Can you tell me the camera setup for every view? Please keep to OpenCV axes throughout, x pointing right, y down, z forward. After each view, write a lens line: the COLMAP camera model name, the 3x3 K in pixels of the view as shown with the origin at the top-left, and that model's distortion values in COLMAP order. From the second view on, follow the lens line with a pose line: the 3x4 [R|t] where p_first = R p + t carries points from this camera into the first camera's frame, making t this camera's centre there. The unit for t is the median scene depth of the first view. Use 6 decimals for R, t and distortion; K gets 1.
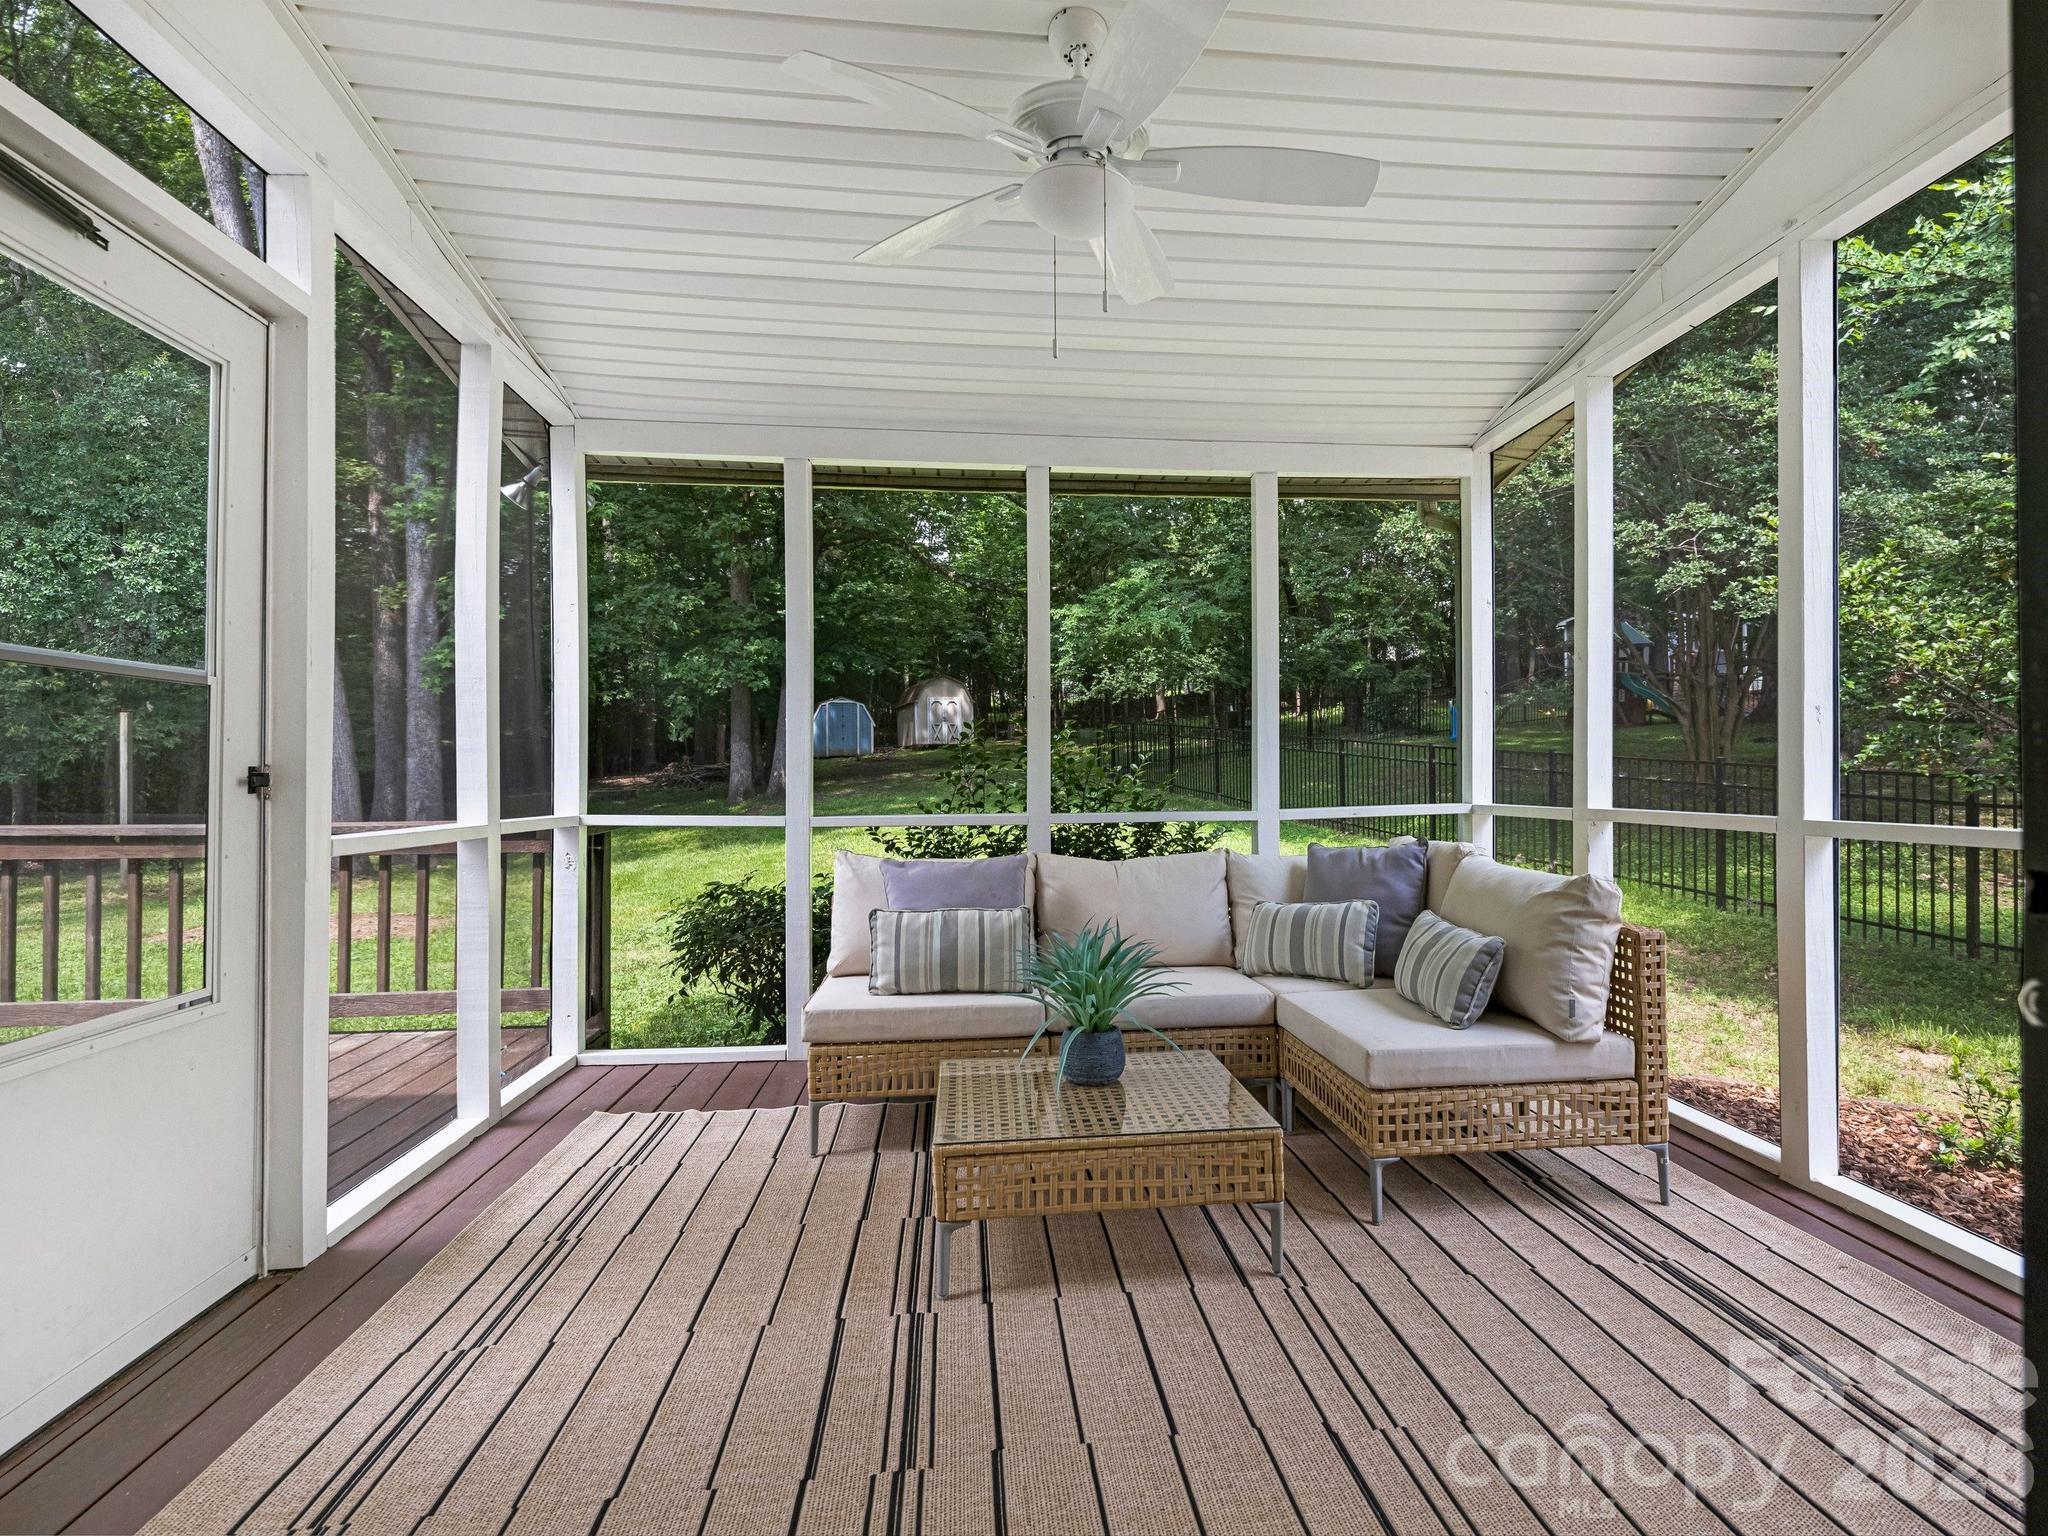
lens RADIAL K [[1066.8, 0, 1087.0], [0, 1066.8, 763.9], [0, 0, 1]] dist [-0.001041, -0.000370]
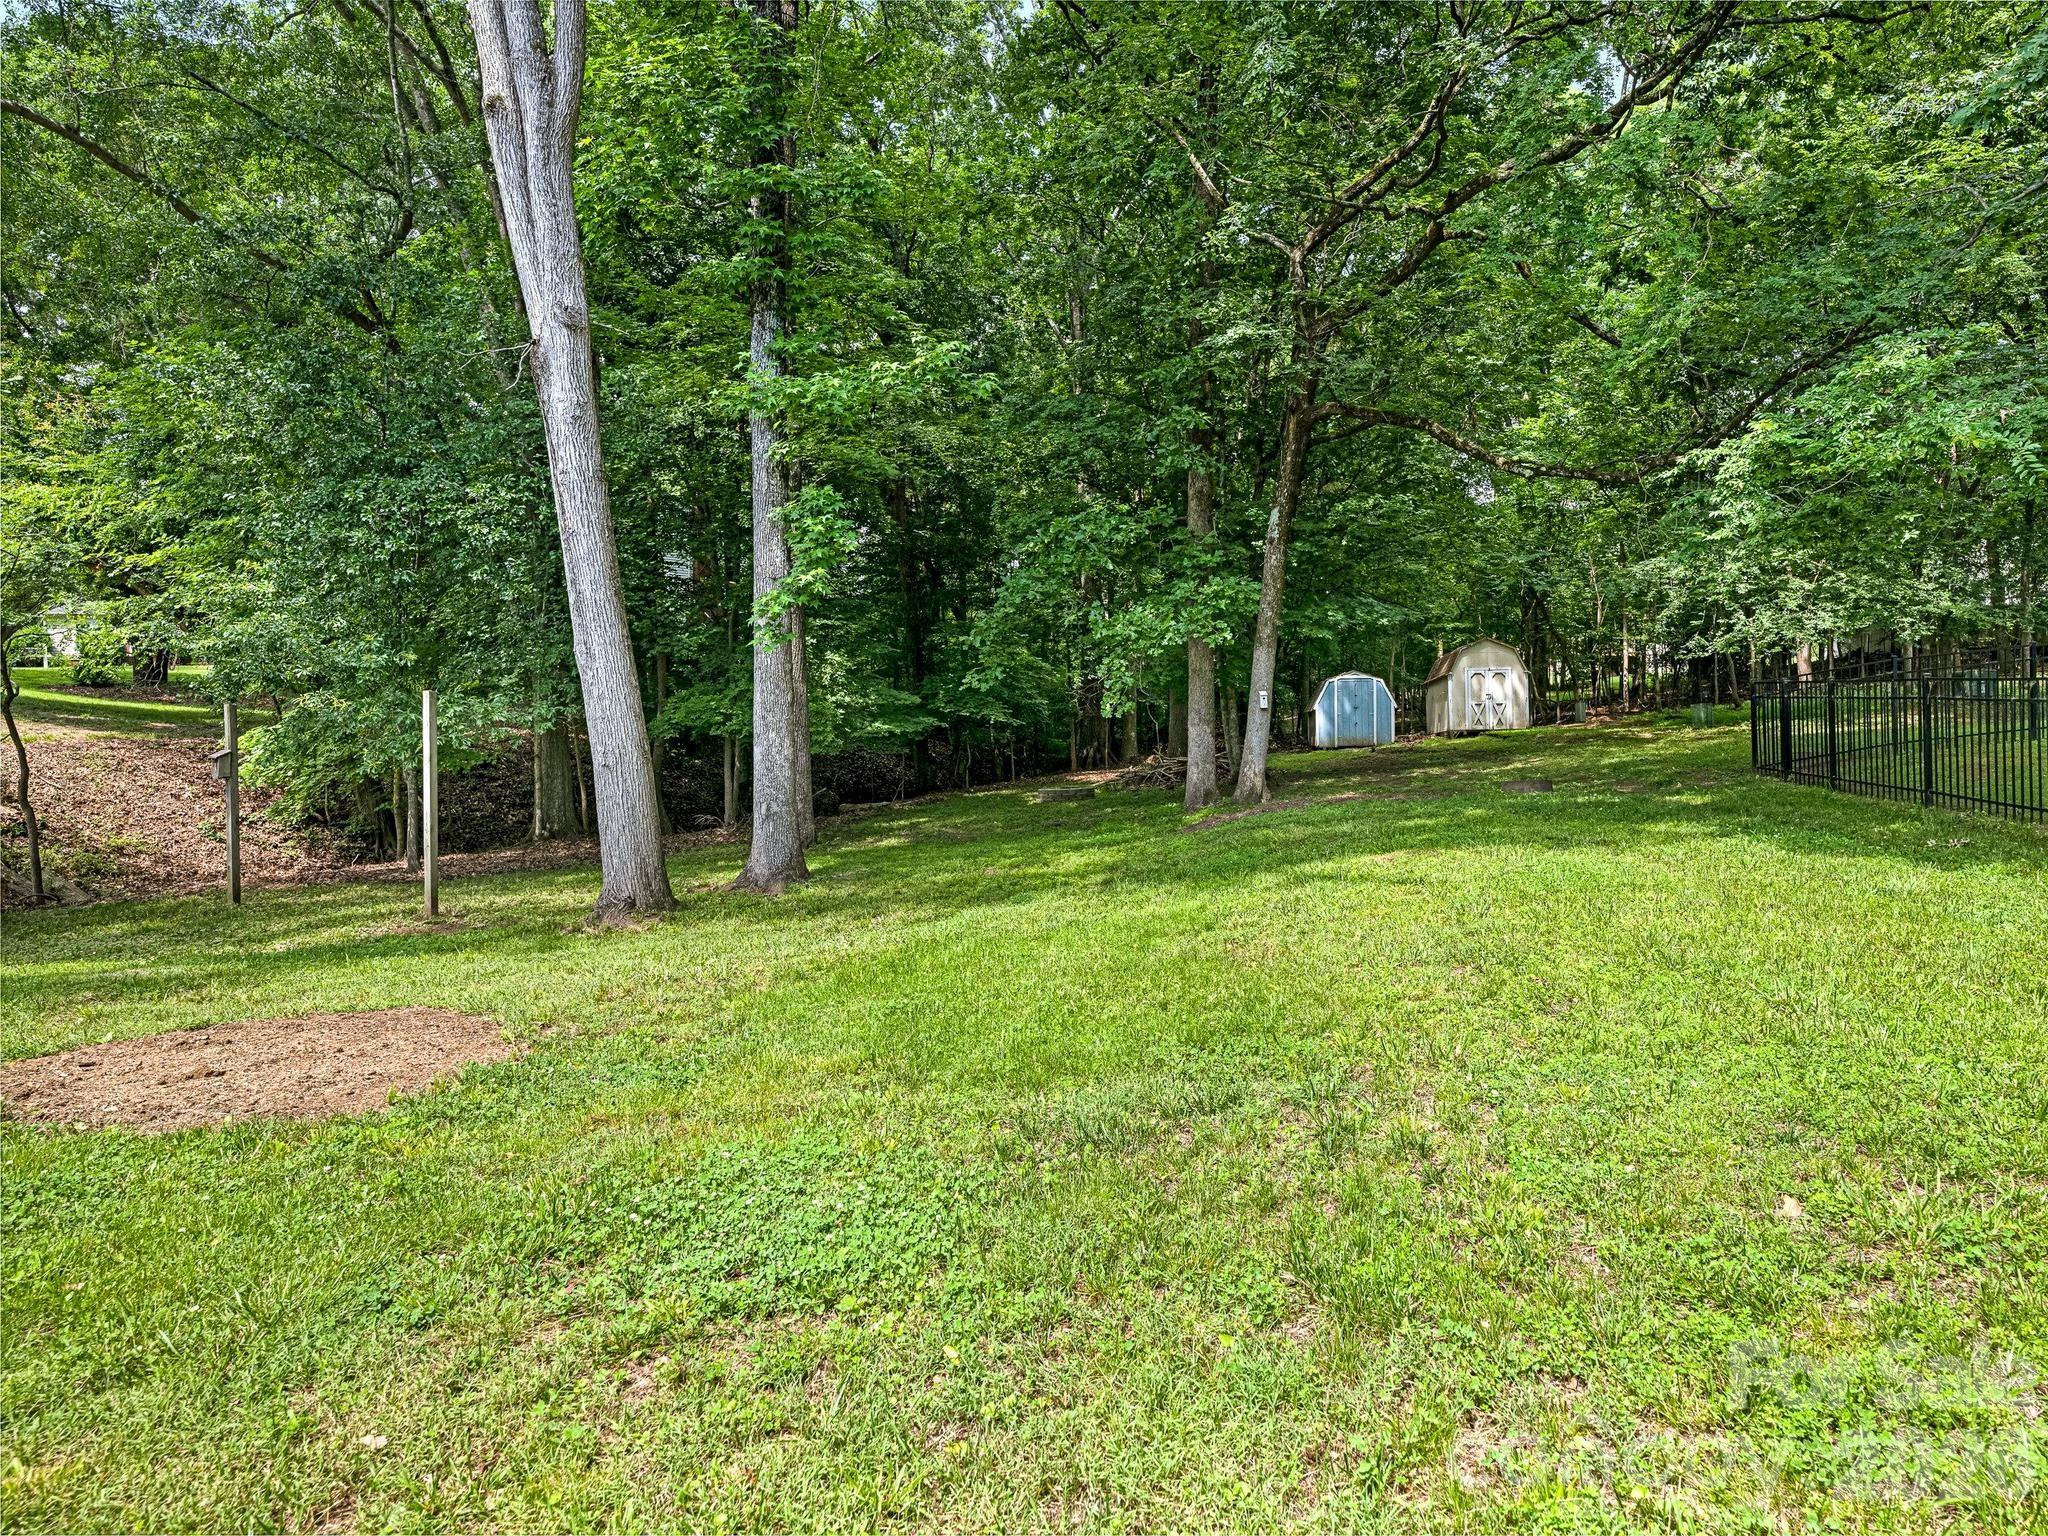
lens RADIAL K [[1137.7, 0, 1201.7], [0, 1137.7, 758.0], [0, 0, 1]] dist [0.177174, 0.000167]
pose [[0.928792, -0.011996, -0.370406, -0.171843], [0.010348, 0.999926, -0.006436, 0.043453], [0.370456, 0.002145, 0.928847, 1.352994]]
